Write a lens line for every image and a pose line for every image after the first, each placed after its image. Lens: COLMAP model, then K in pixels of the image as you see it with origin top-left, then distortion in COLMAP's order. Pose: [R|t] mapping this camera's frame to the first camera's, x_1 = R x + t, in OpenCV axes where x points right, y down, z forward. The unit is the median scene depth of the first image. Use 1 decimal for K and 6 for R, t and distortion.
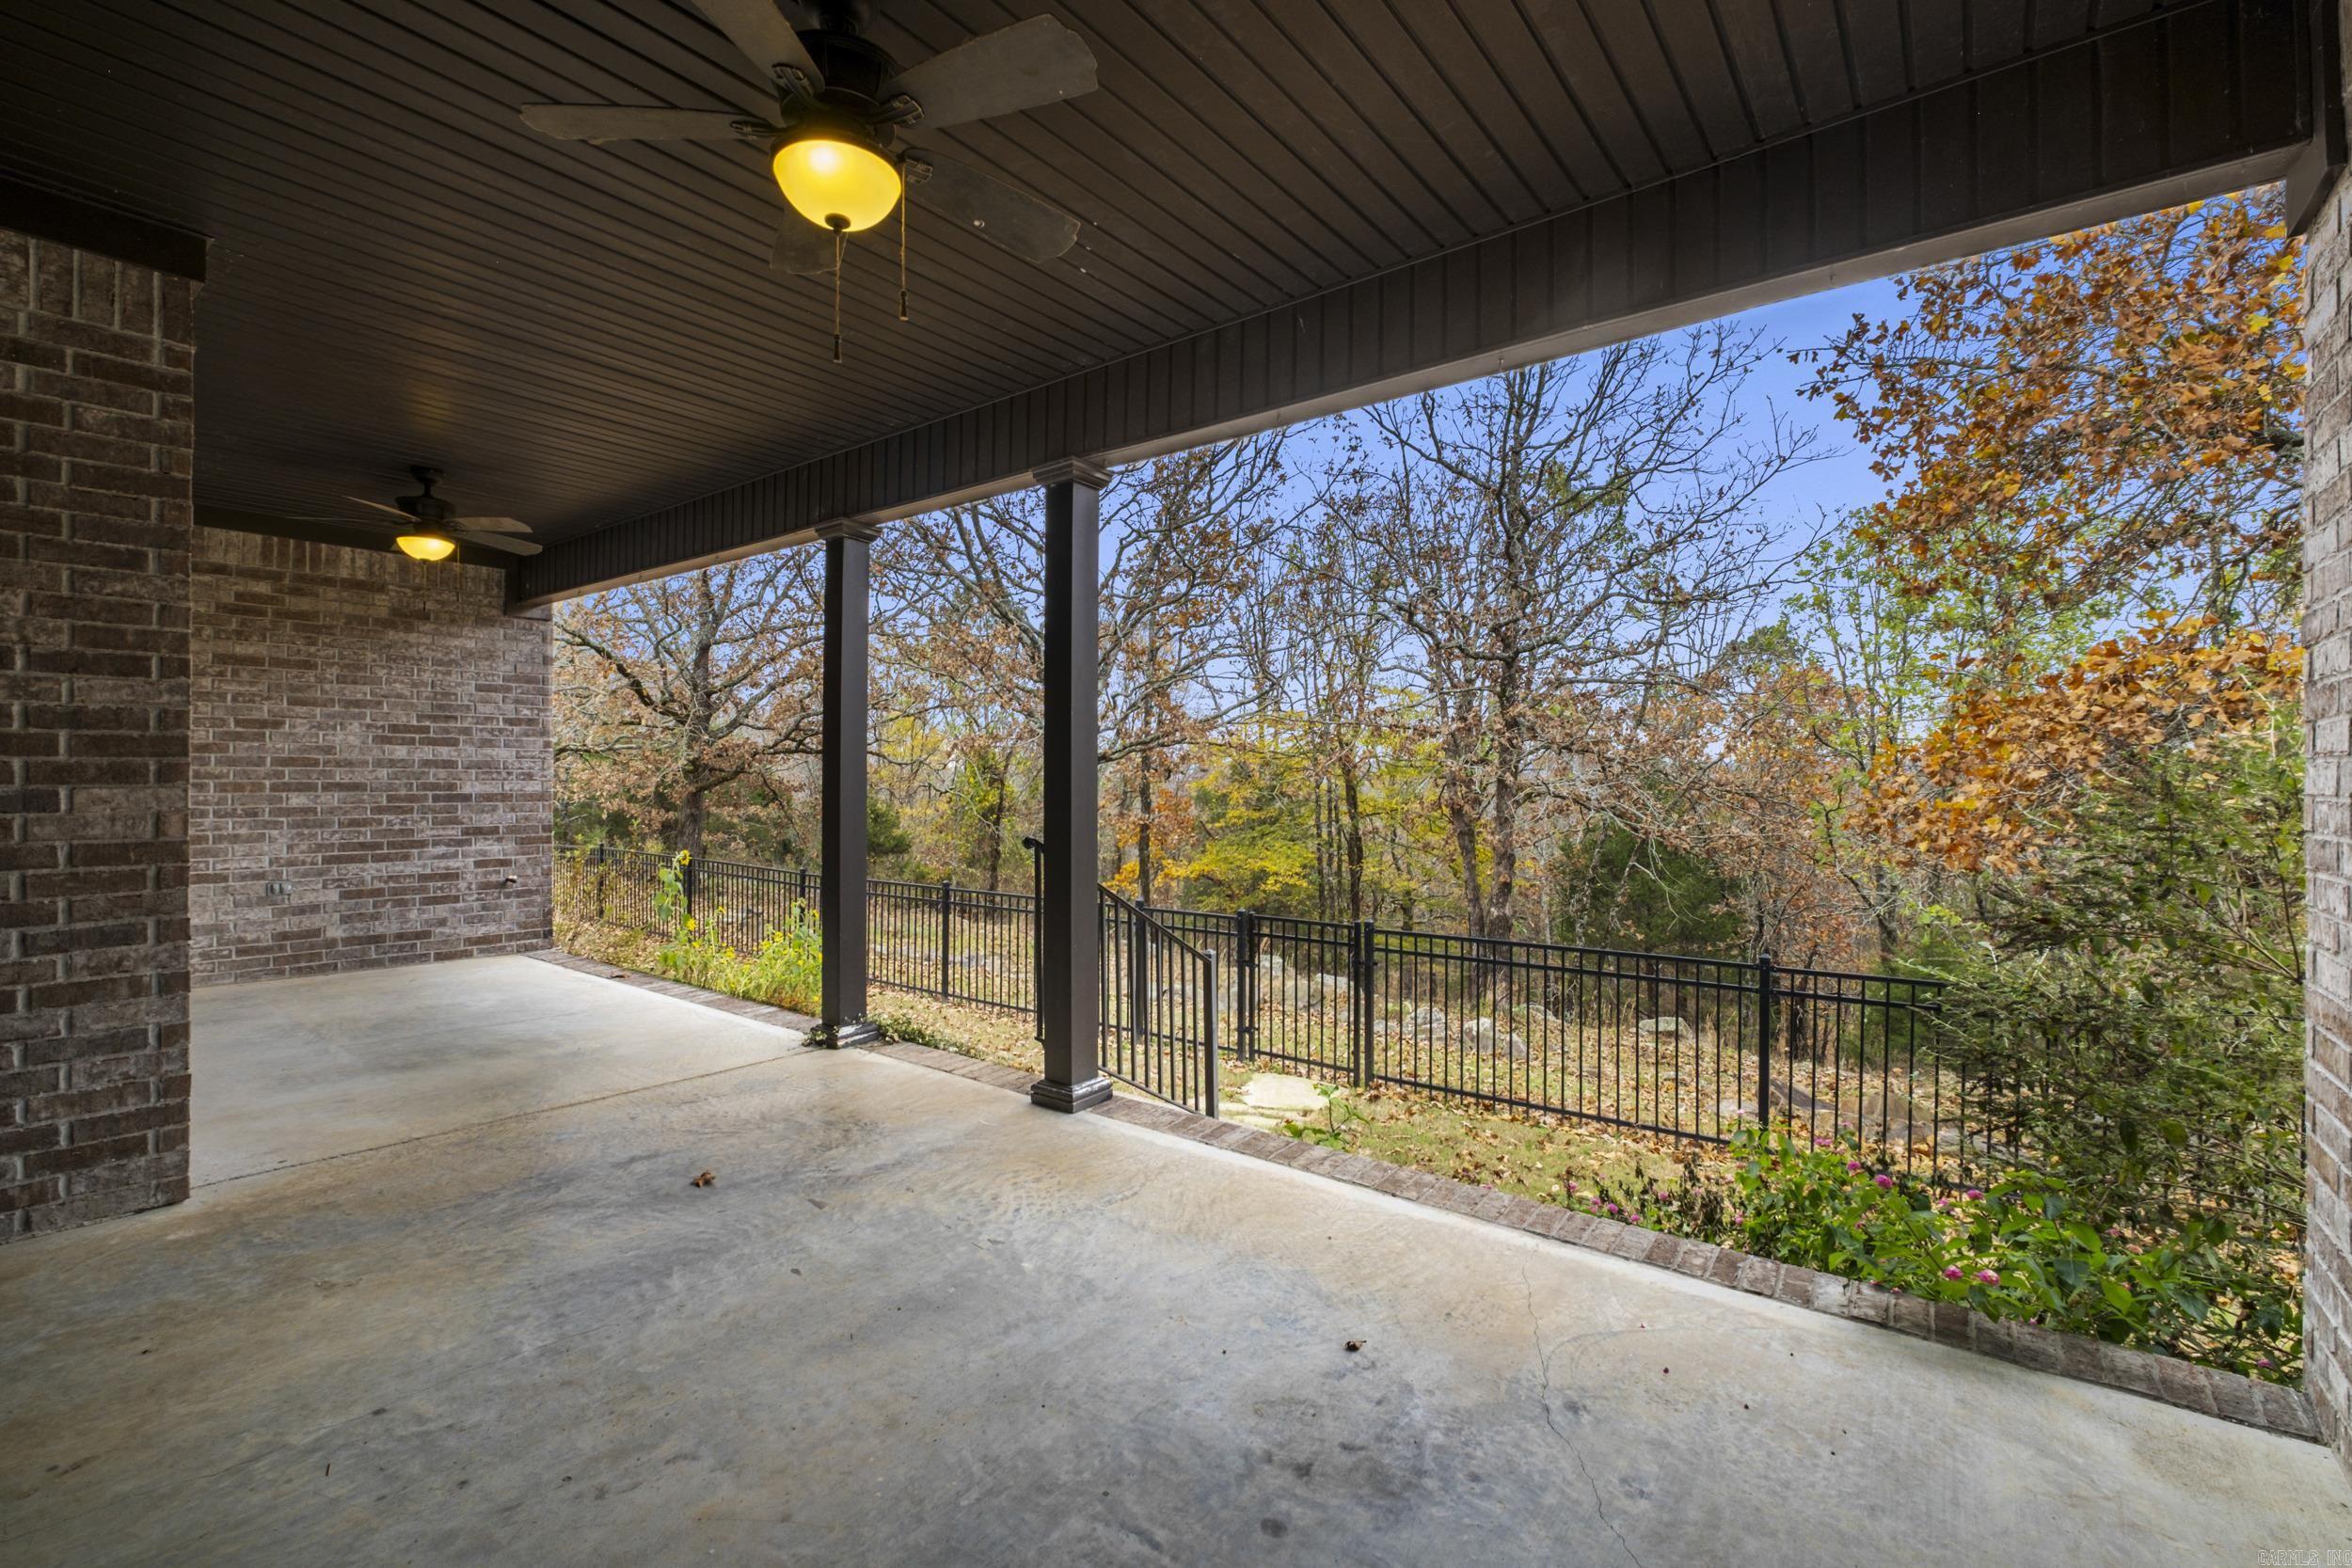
lens RADIAL K [[1041.8, 0, 1156.8], [0, 1041.8, 779.1], [0, 0, 1]] dist [0.007645, 0.000113]
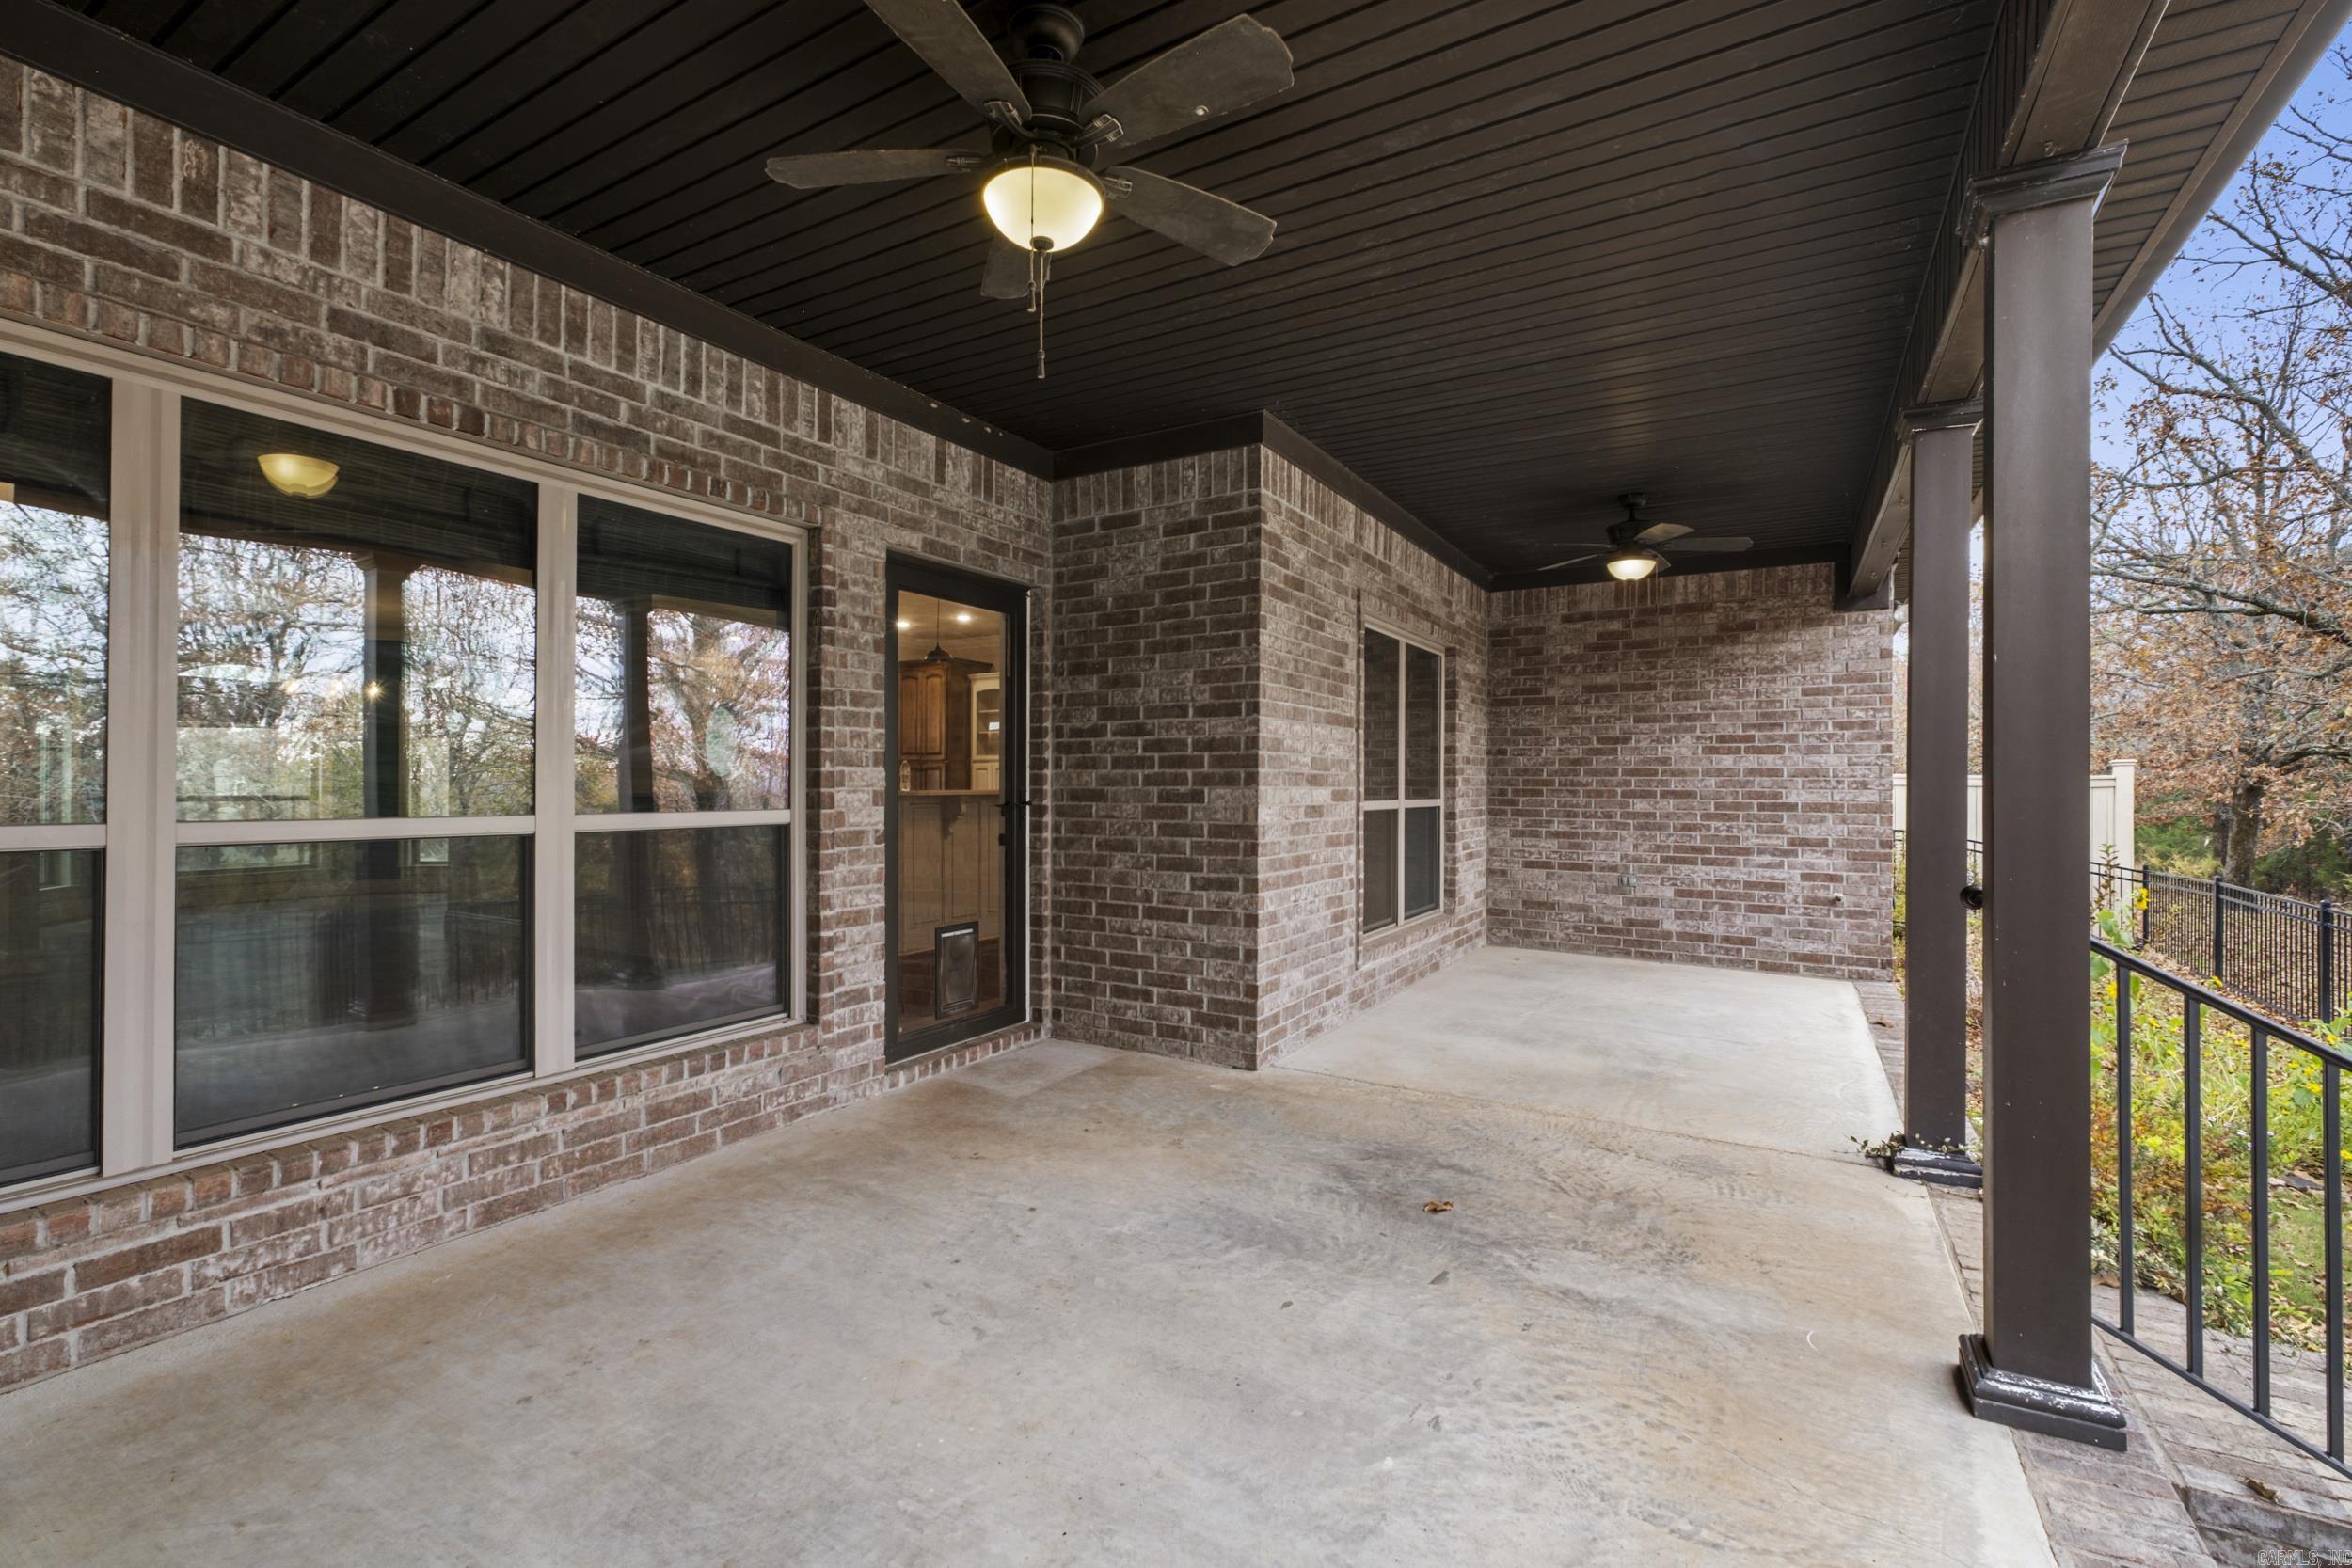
lens RADIAL K [[1041.8, 0, 1156.8], [0, 1041.8, 779.1], [0, 0, 1]] dist [0.007645, 0.000113]
pose [[0.133460, -0.006754, -0.991031, 0.237498], [-0.005820, 0.999954, -0.007598, 0.002932], [0.991037, 0.006782, 0.133415, 0.314288]]
